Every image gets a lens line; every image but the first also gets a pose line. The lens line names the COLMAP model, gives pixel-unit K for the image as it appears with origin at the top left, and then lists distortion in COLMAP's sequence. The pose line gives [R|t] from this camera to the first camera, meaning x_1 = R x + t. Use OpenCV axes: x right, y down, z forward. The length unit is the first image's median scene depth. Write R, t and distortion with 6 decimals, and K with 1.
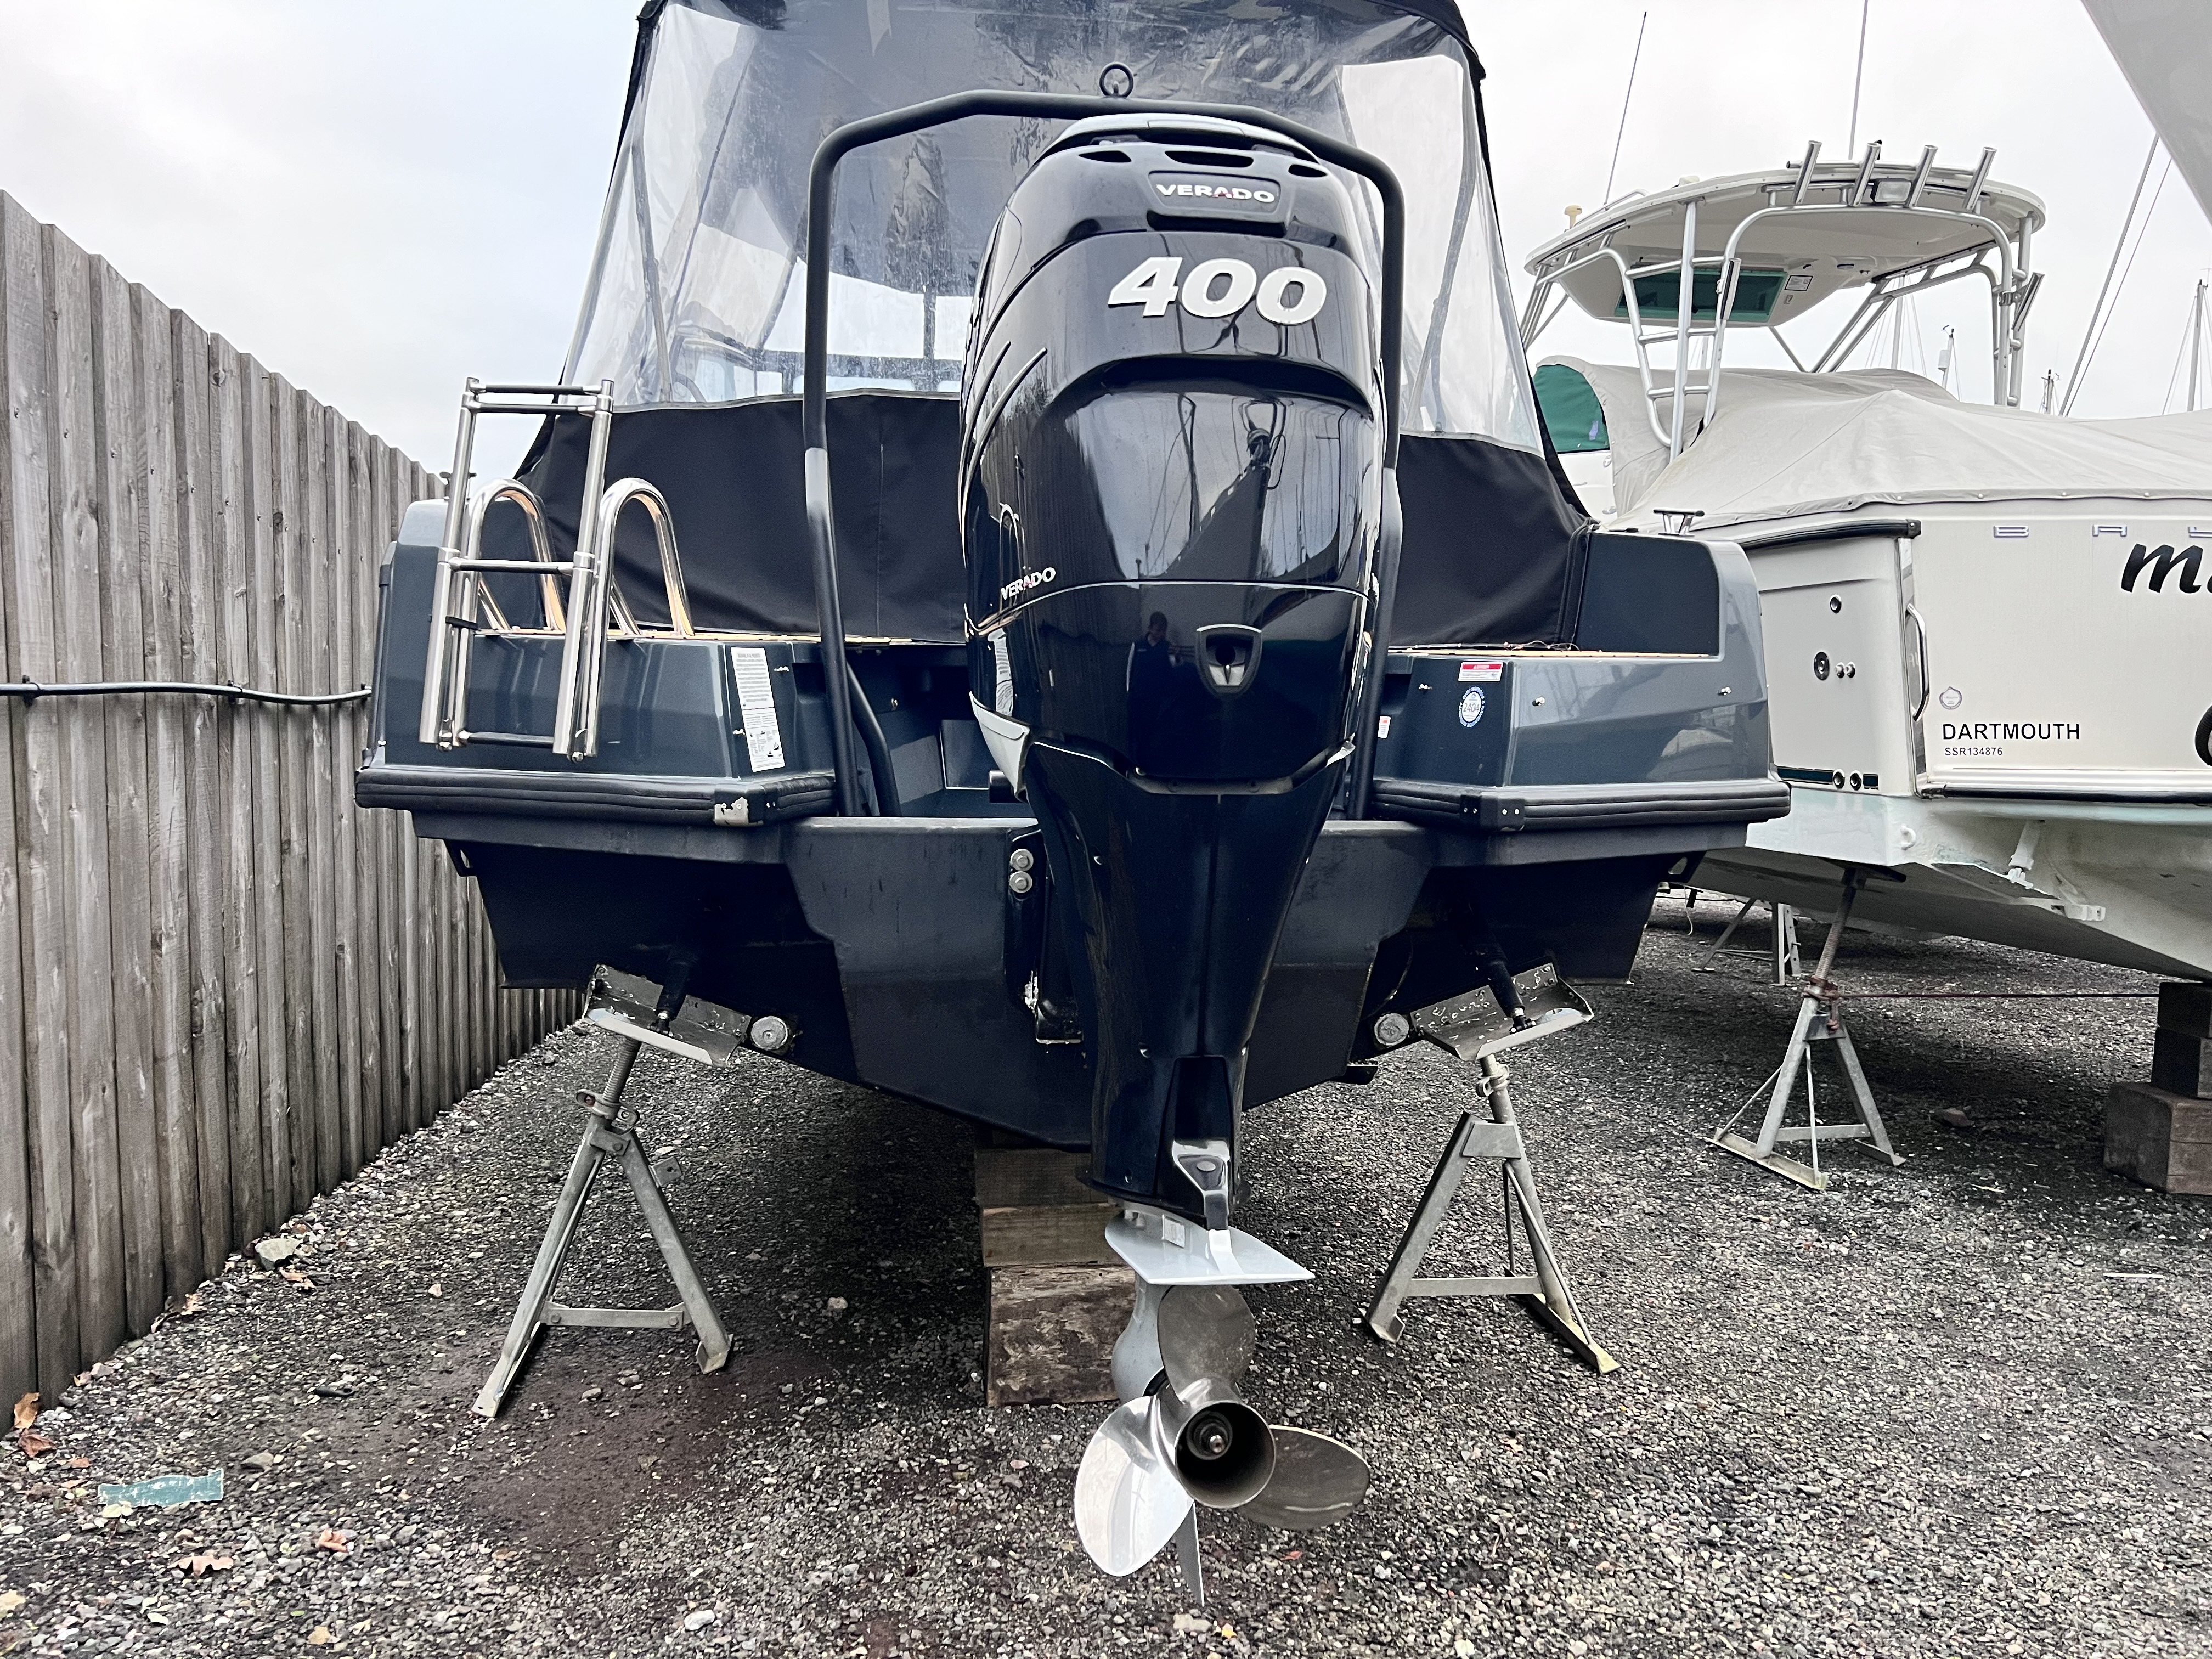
lens RADIAL K [[1667.9, 0, 1115.6], [0, 1667.9, 831.2], [0, 0, 1]] dist [0.037925, -0.024646]
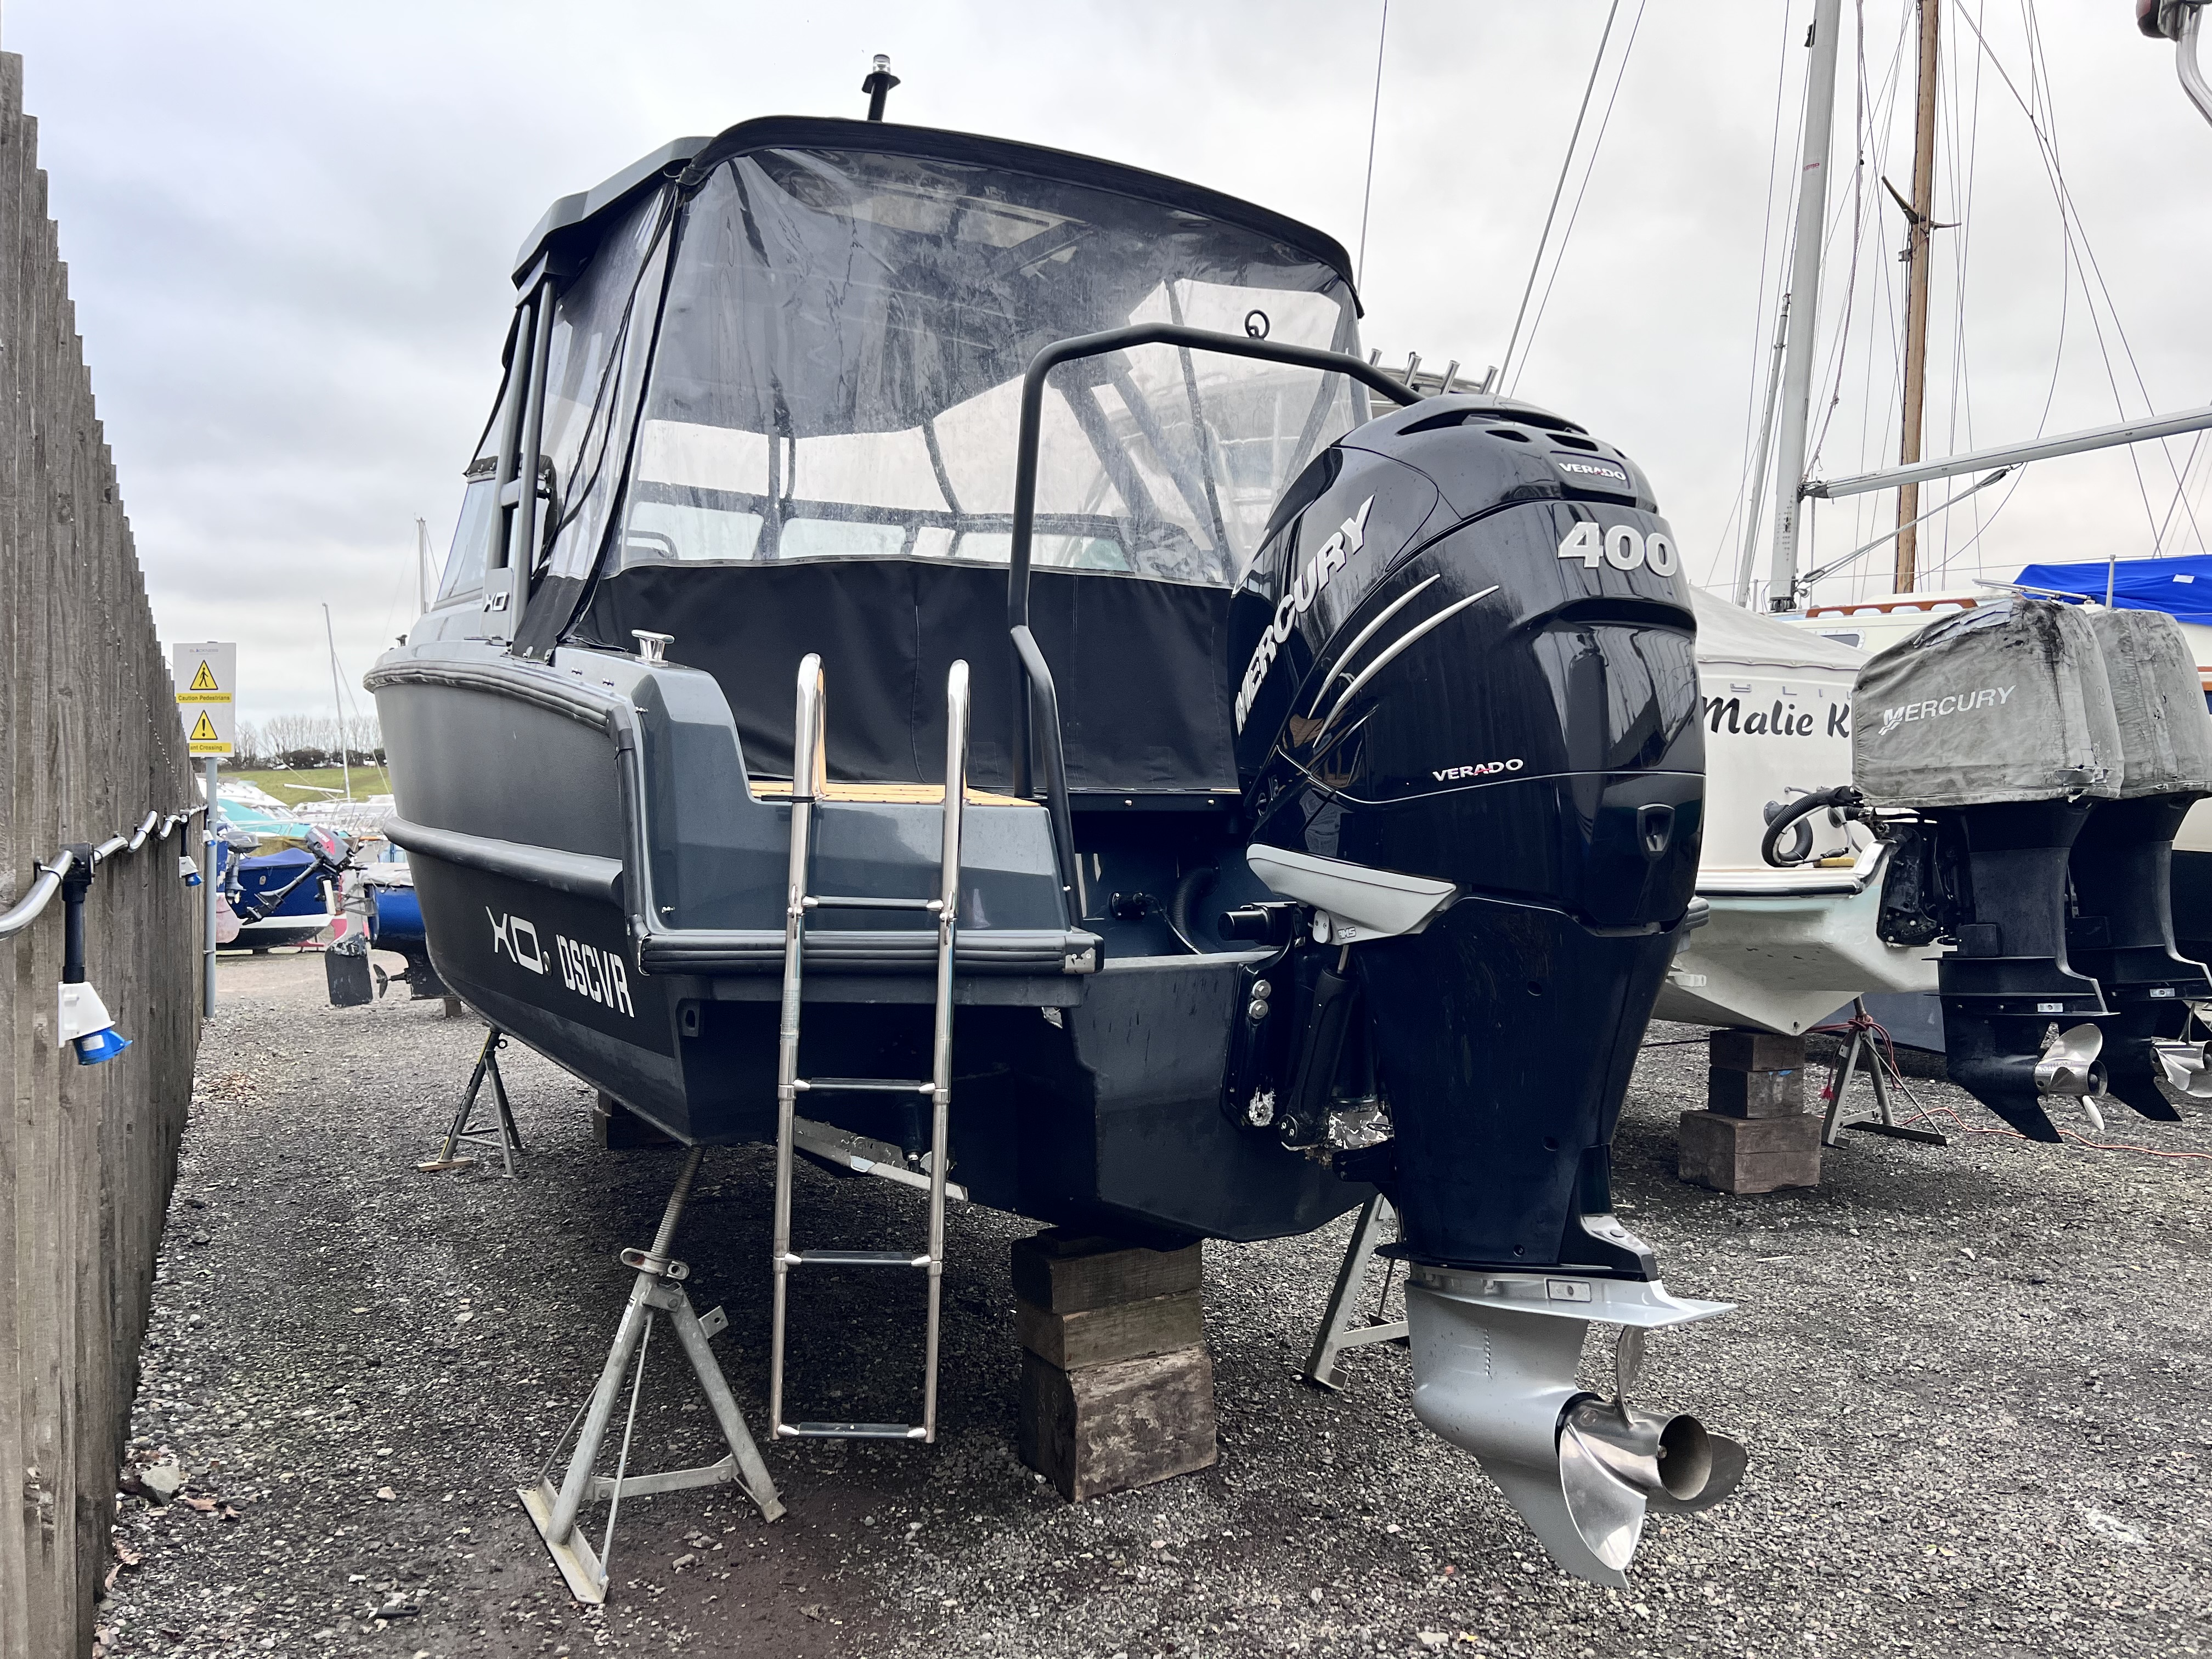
lens RADIAL K [[1667.9, 0, 1113.9], [0, 1667.9, 822.5], [0, 0, 1]] dist [0.037925, -0.024646]
pose [[0.920320, -0.015561, 0.390857, -0.463223], [0.038399, 0.997976, -0.050682, -0.033681], [-0.389278, 0.061652, 0.919055, -0.018215]]
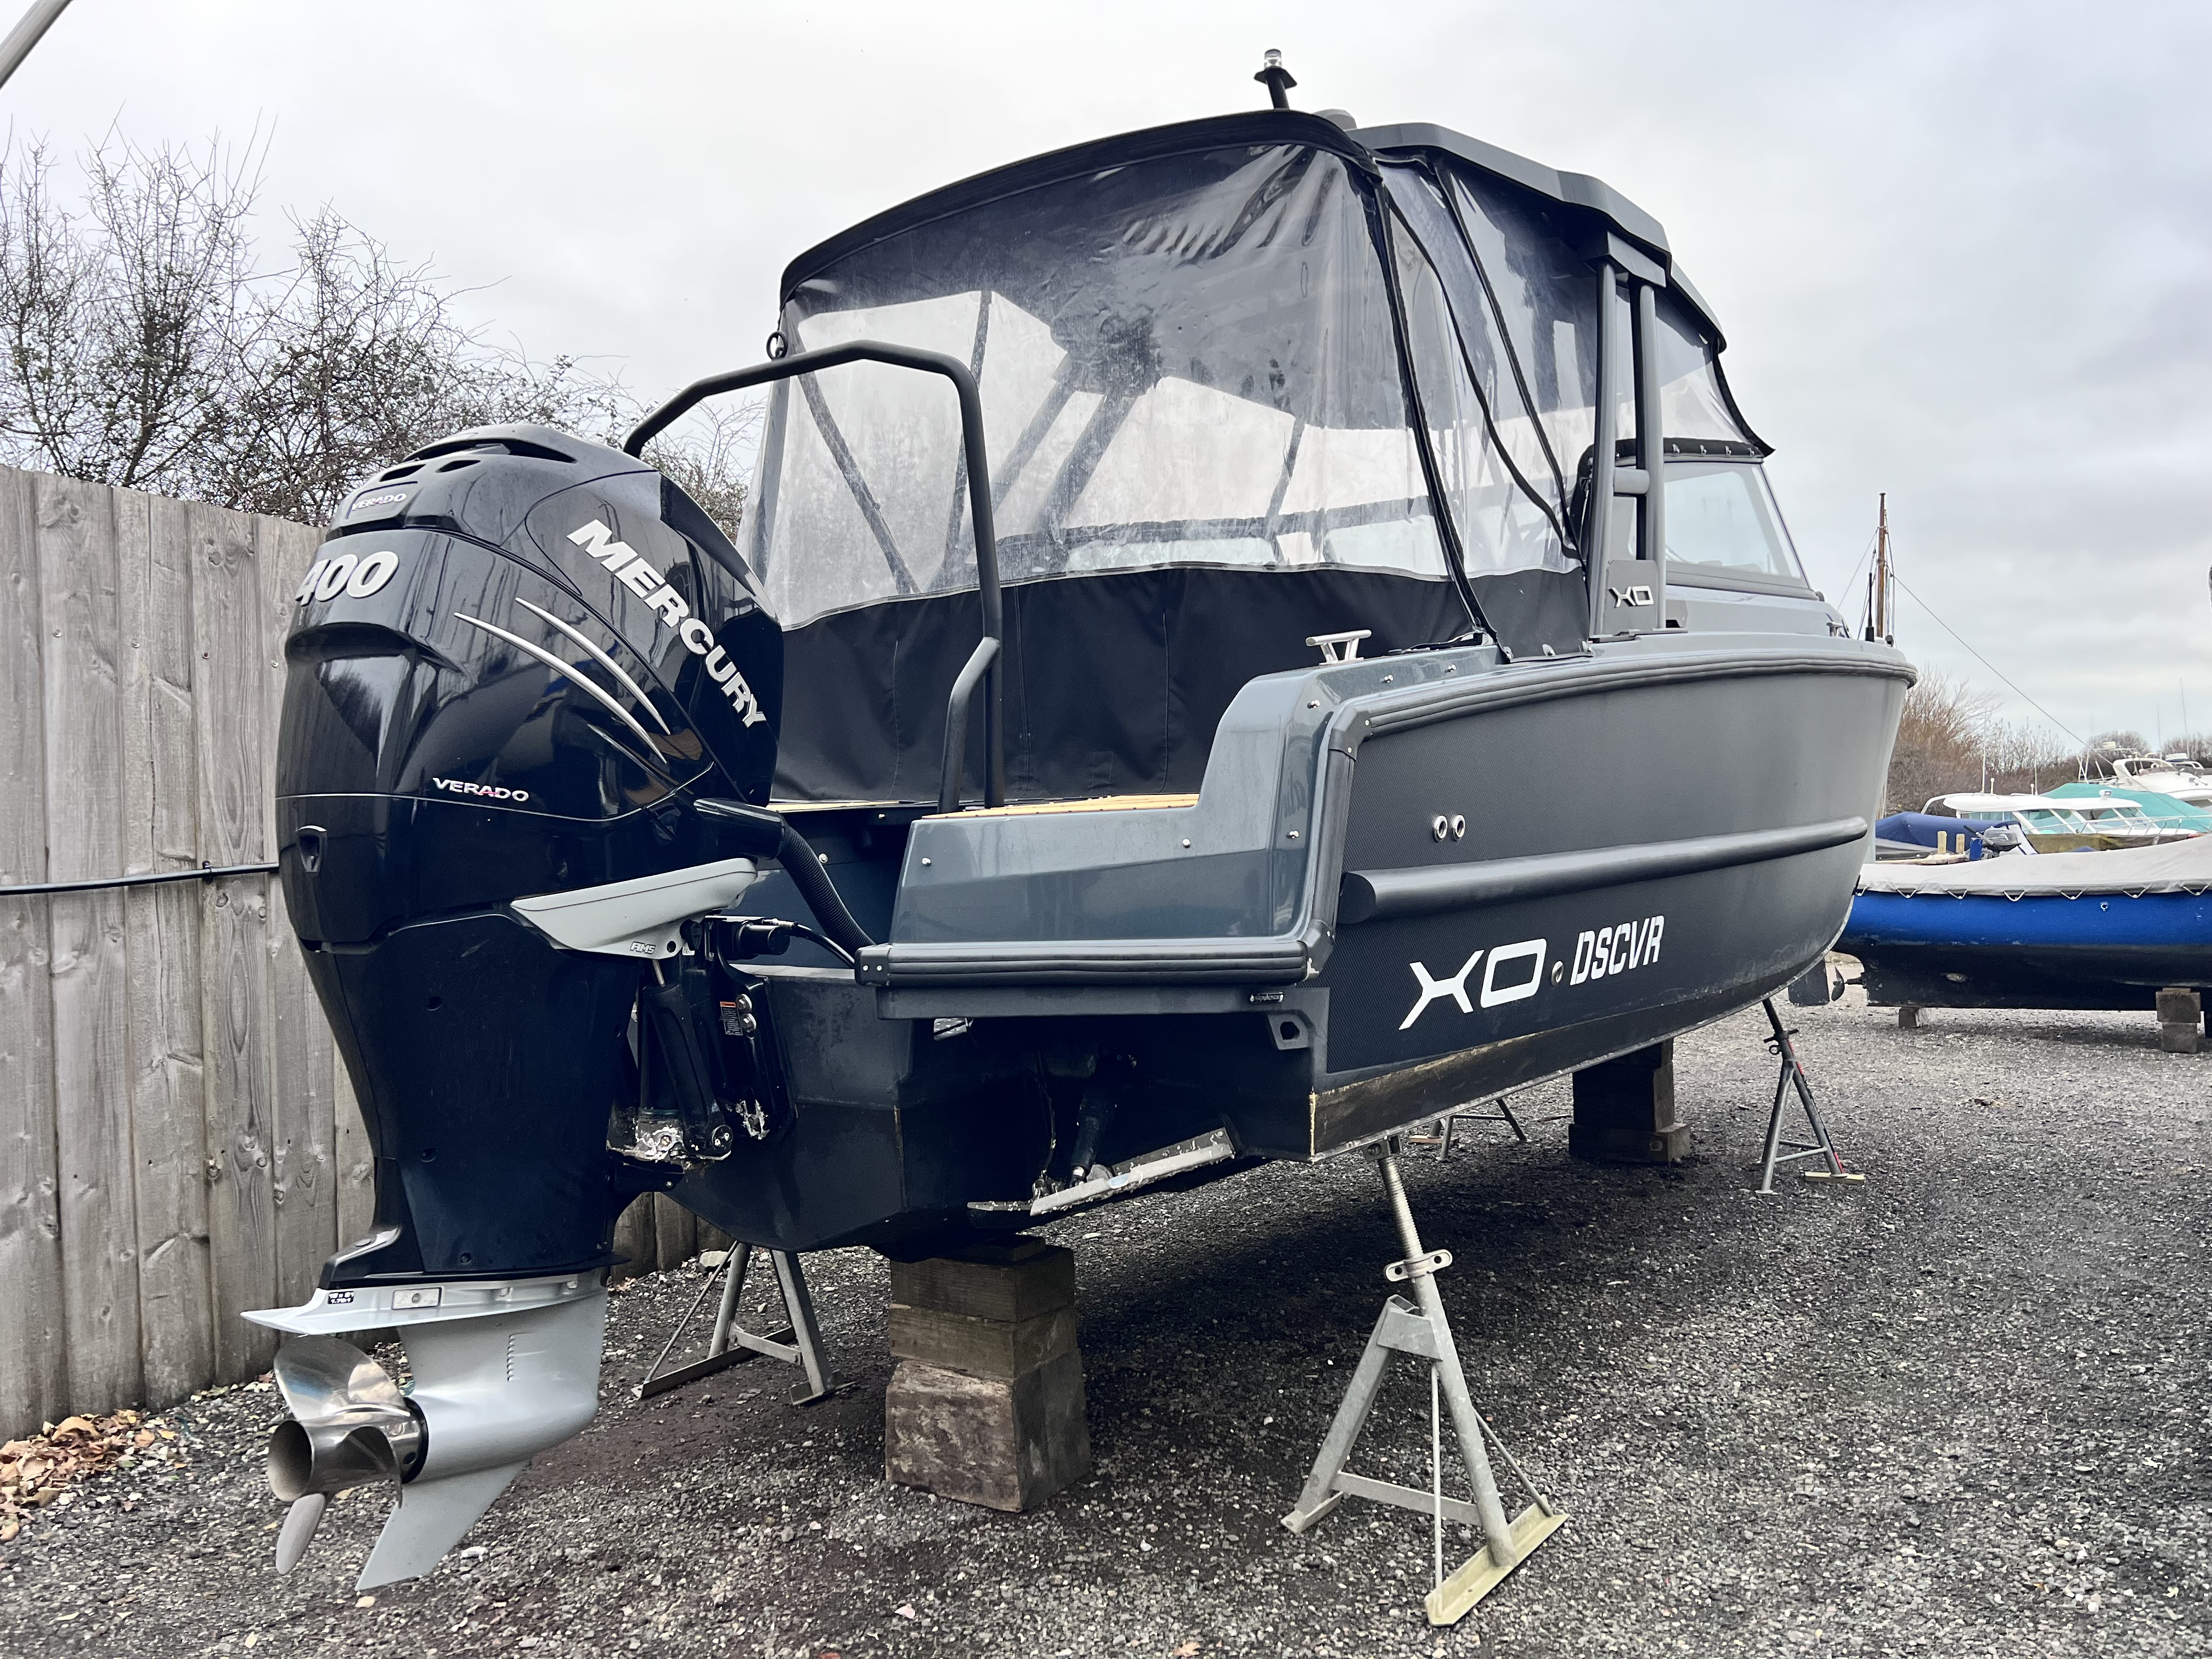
lens RADIAL K [[1667.9, 0, 1114.6], [0, 1667.9, 826.8], [0, 0, 1]] dist [0.037925, -0.024646]
pose [[0.730619, -0.027502, -0.682231, 0.813857], [-0.017977, 0.998067, -0.059486, -0.030627], [0.682549, 0.055726, 0.728712, 0.258885]]
